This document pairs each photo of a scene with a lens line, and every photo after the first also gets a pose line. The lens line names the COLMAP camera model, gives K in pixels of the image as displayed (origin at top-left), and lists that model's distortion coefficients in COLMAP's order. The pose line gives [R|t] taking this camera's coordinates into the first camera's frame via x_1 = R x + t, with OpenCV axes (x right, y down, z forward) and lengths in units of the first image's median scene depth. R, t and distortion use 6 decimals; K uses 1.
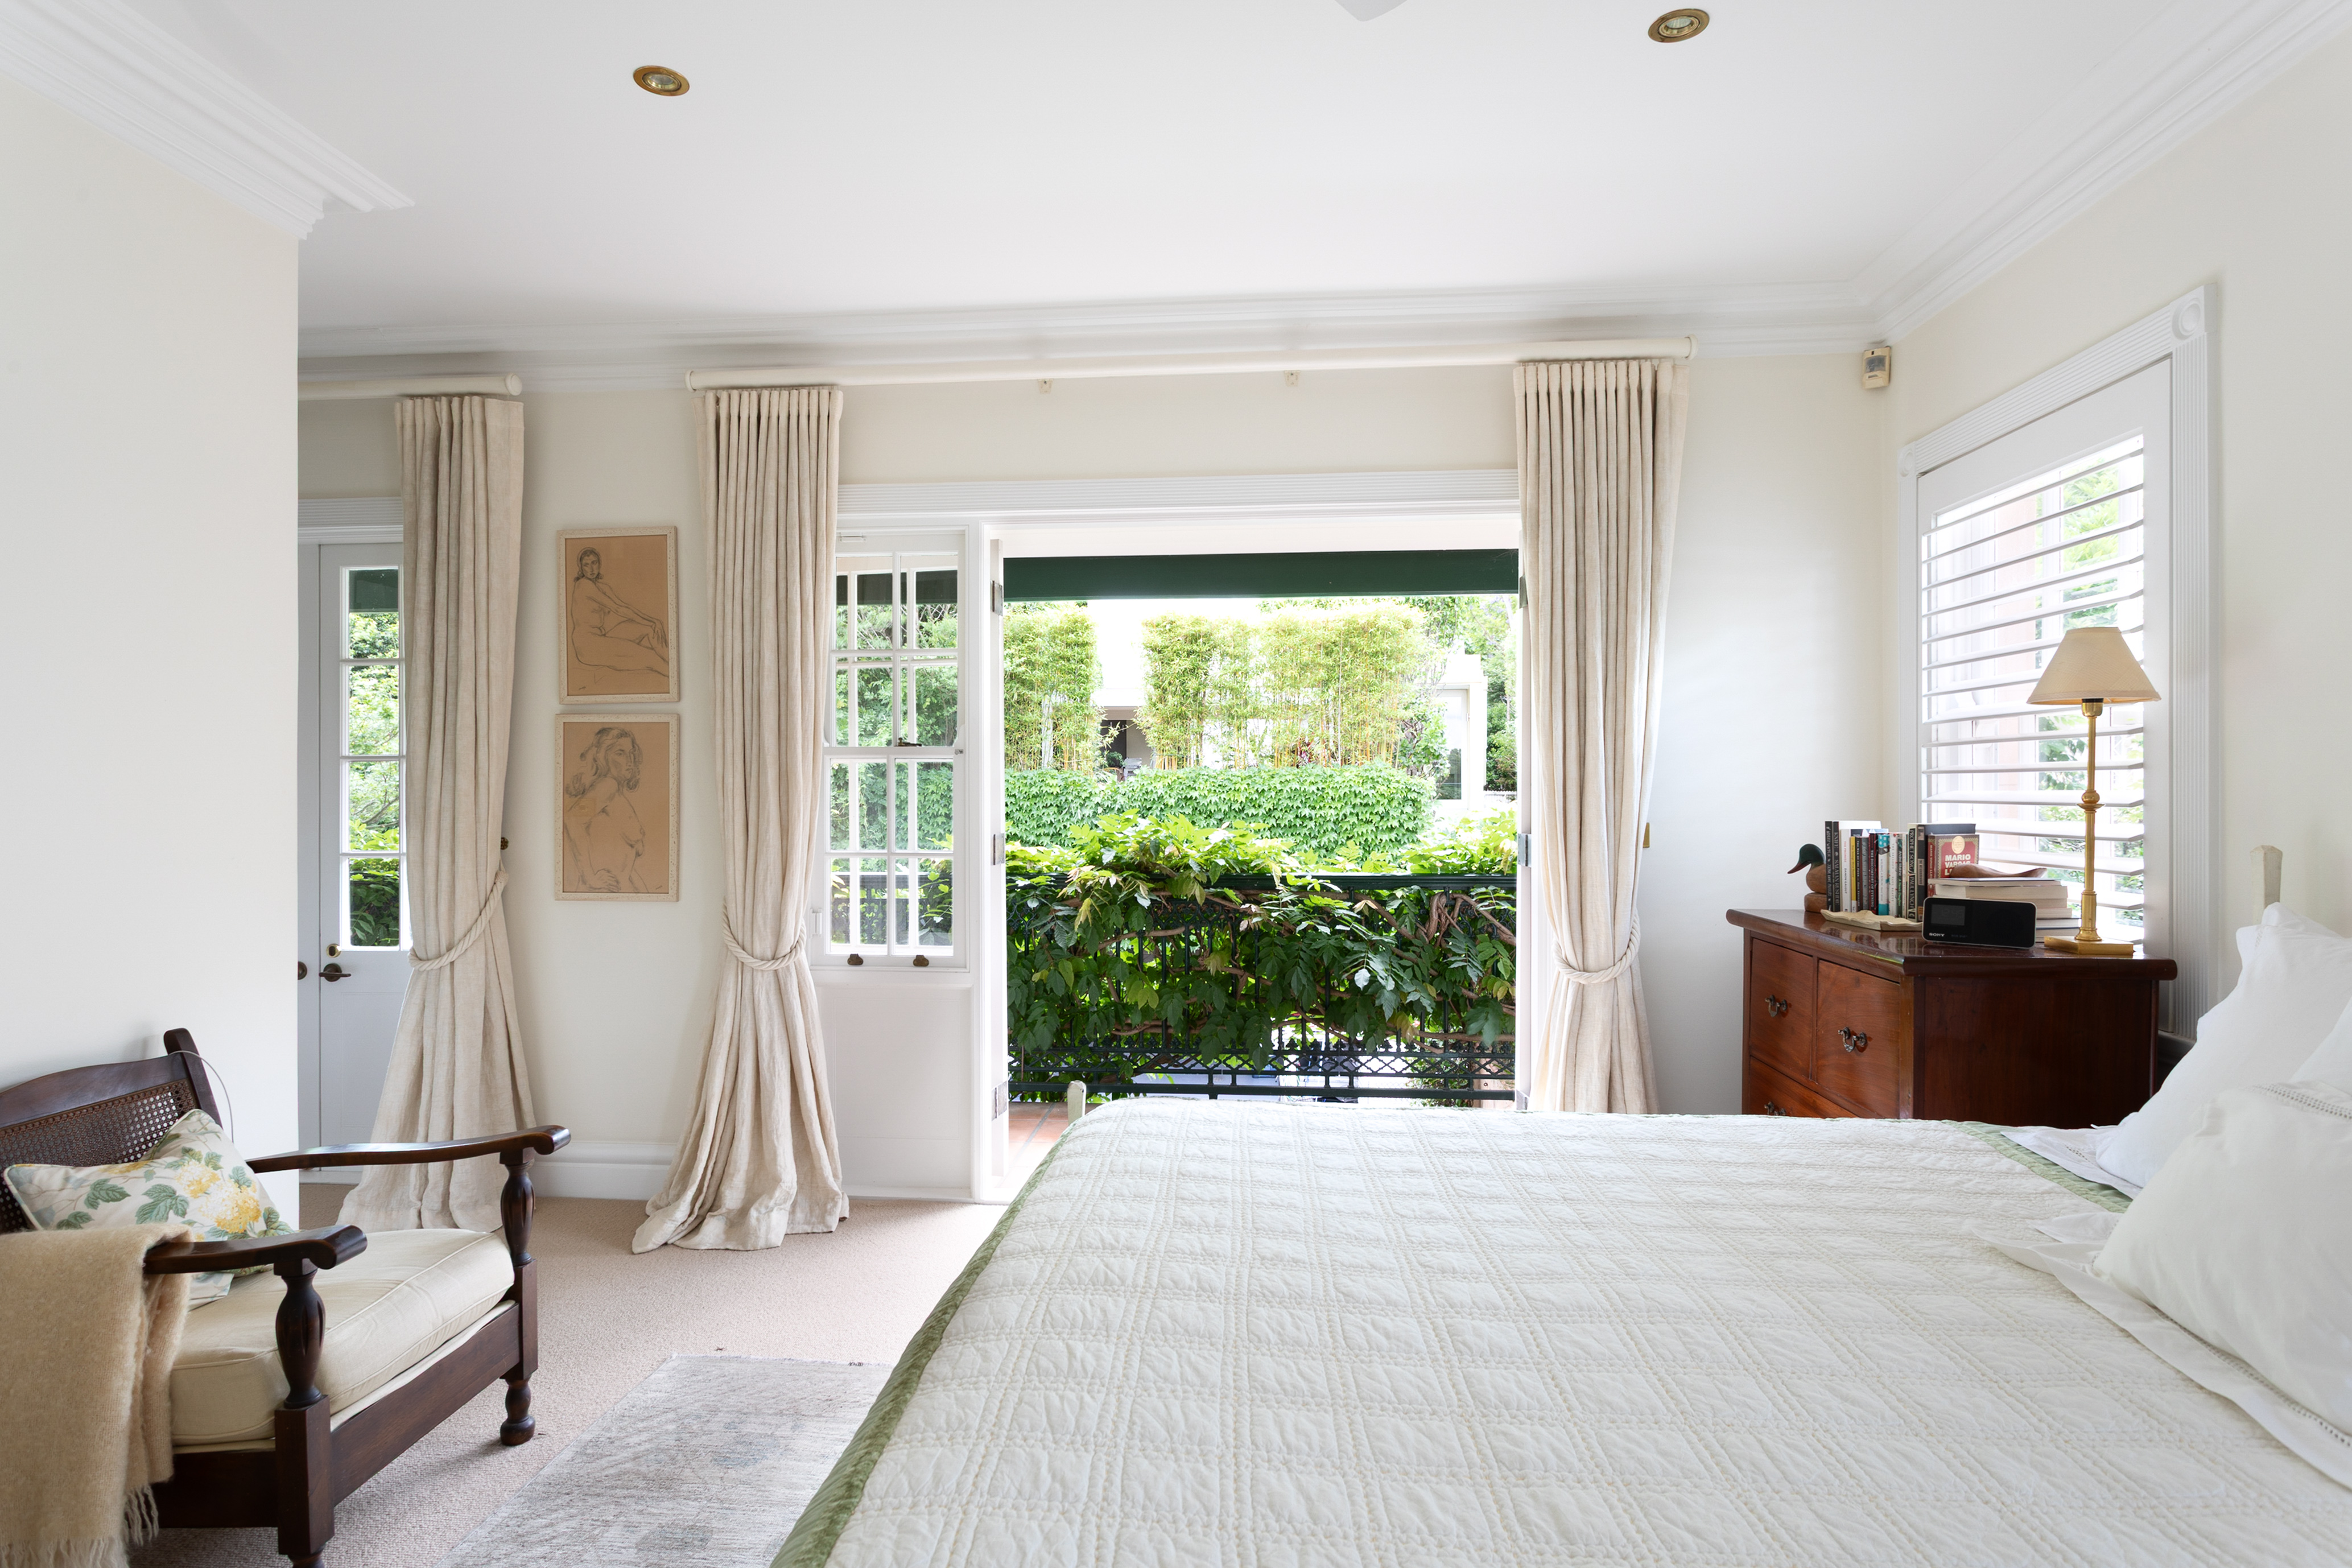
lens RADIAL K [[1273.7, 0, 1178.3], [0, 1273.7, 786.1], [0, 0, 1]] dist [-0.002258, 0.003757]
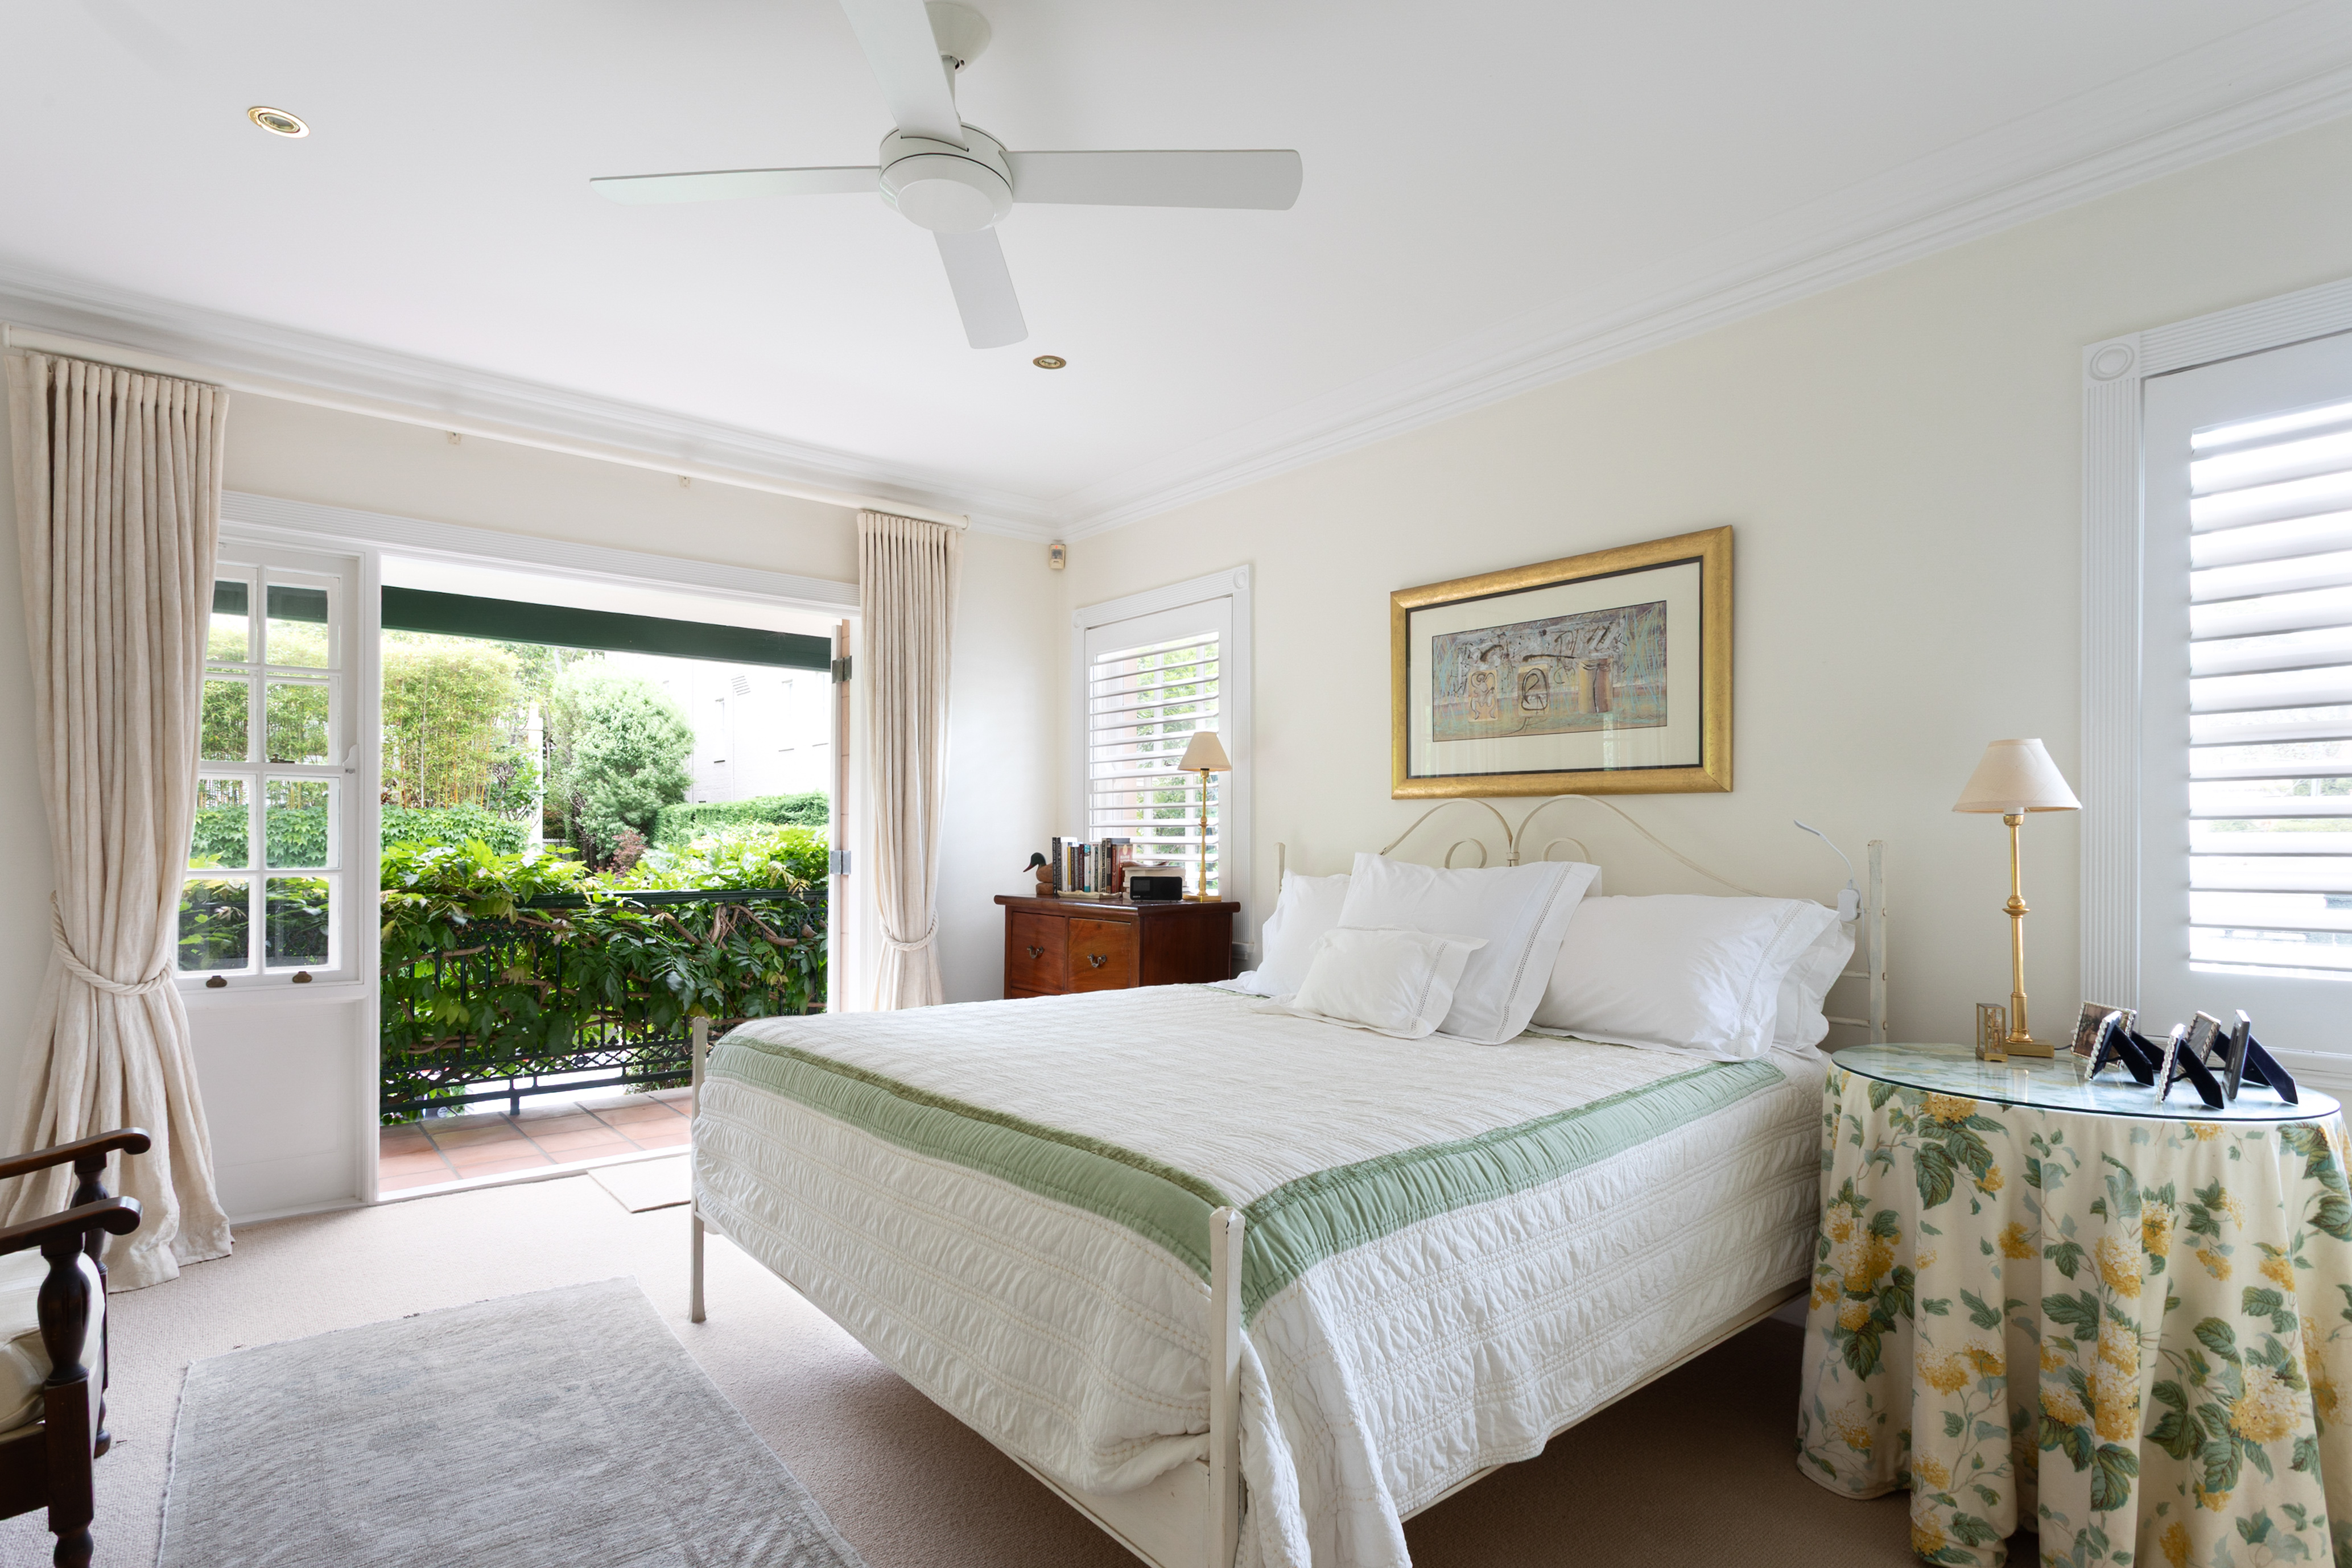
lens RADIAL K [[1214.2, 0, 1165.0], [0, 1214.2, 844.7], [0, 0, 1]] dist [0.000556, 0.001036]
pose [[0.704290, 0.002447, 0.709908, -0.419883], [-0.003878, 0.999992, 0.000400, 0.030767], [-0.709902, -0.003034, 0.704294, -0.164136]]
